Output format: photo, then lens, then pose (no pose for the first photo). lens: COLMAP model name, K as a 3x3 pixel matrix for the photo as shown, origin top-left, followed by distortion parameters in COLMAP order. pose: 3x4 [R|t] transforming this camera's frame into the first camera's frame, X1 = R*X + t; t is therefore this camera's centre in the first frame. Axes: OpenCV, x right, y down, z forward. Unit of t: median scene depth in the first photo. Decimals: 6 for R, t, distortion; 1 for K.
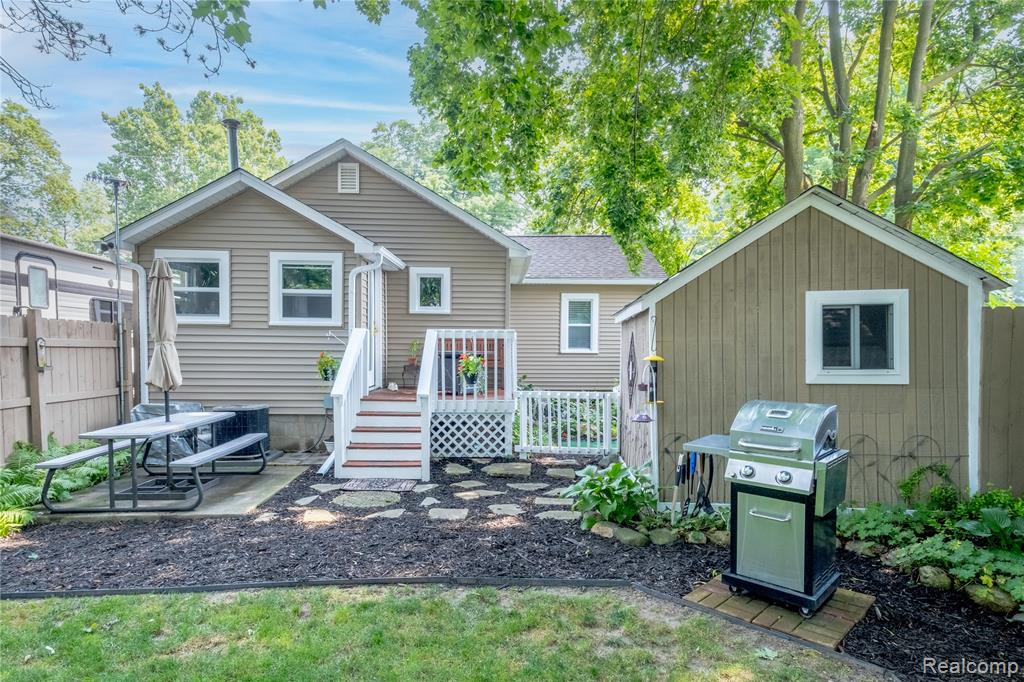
lens RADIAL K [[587.0, 0, 512.2], [0, 587.0, 346.4], [0, 0, 1]] dist [0.002241, 0.000322]
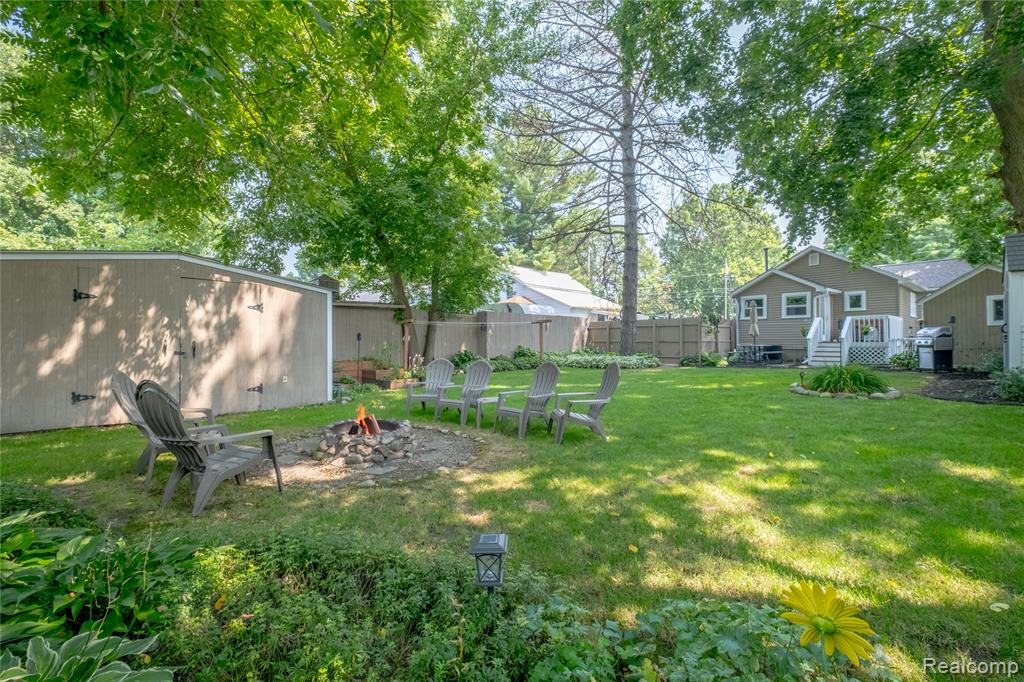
lens RADIAL K [[427.3, 0, 509.2], [0, 427.3, 344.7], [0, 0, 1]] dist [0.003387, 0.000268]
pose [[0.613066, -0.004657, -0.790018, 0.438113], [0.002885, 0.999989, -0.003656, 0.098532], [0.790027, -0.000038, 0.613073, -1.380694]]
